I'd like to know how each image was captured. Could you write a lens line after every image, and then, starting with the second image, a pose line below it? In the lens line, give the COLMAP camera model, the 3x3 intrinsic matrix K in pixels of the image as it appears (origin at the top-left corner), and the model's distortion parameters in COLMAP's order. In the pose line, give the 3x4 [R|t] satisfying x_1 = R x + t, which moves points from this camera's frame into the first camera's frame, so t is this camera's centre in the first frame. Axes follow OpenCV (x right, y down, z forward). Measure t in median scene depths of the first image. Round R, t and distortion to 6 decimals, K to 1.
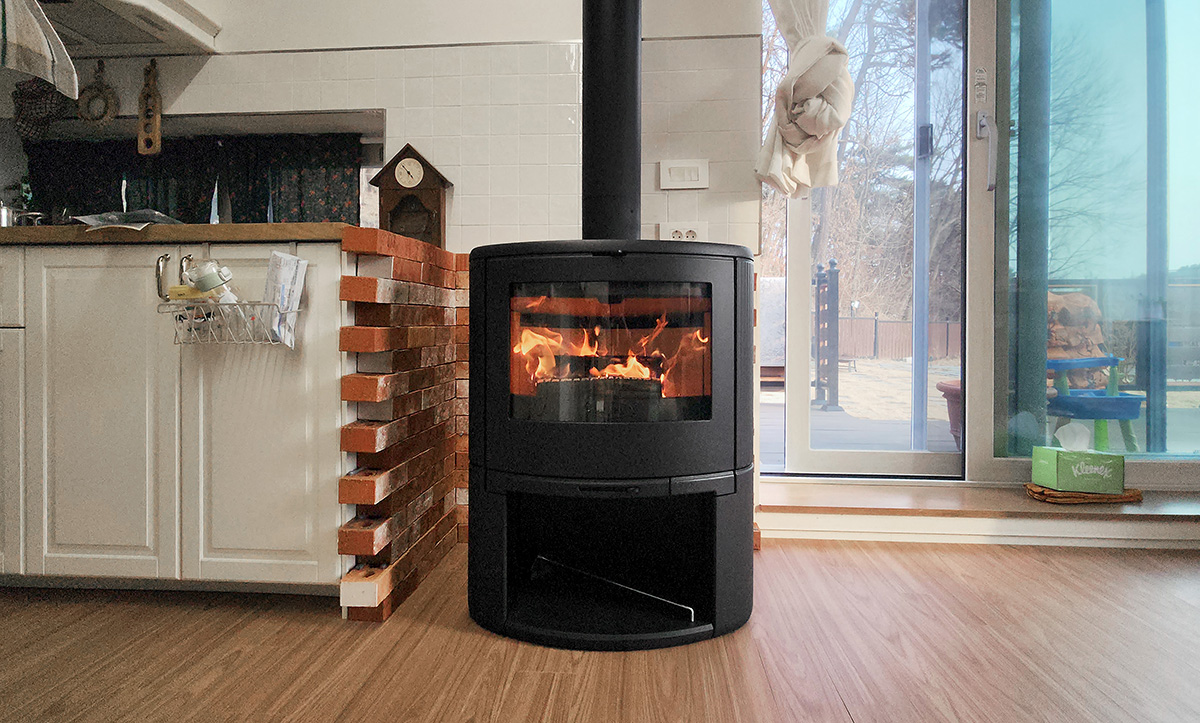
lens RADIAL K [[697.4, 0, 652.1], [0, 697.4, 332.2], [0, 0, 1]] dist [-0.001944, -0.001233]
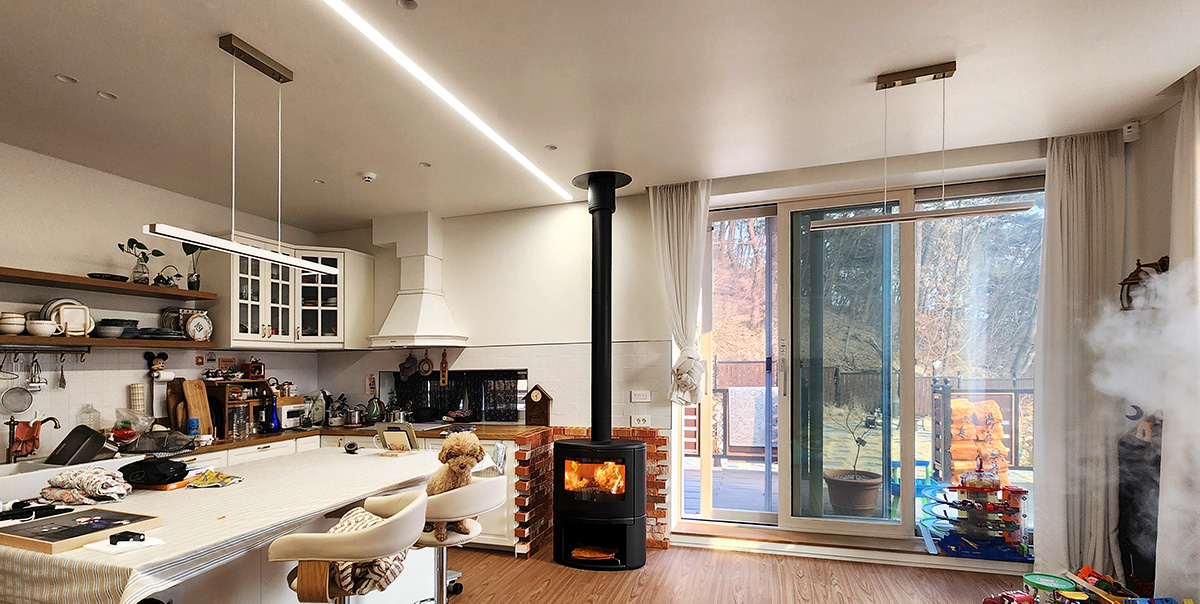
lens RADIAL K [[652.5, 0, 594.1], [0, 652.5, 375.7], [0, 0, 1]] dist [-0.000901, -0.000310]
pose [[0.965764, -0.003571, -0.259397, 0.669032], [0.003493, 0.999994, -0.000764, -0.409885], [0.259398, -0.000168, 0.965771, -1.763603]]
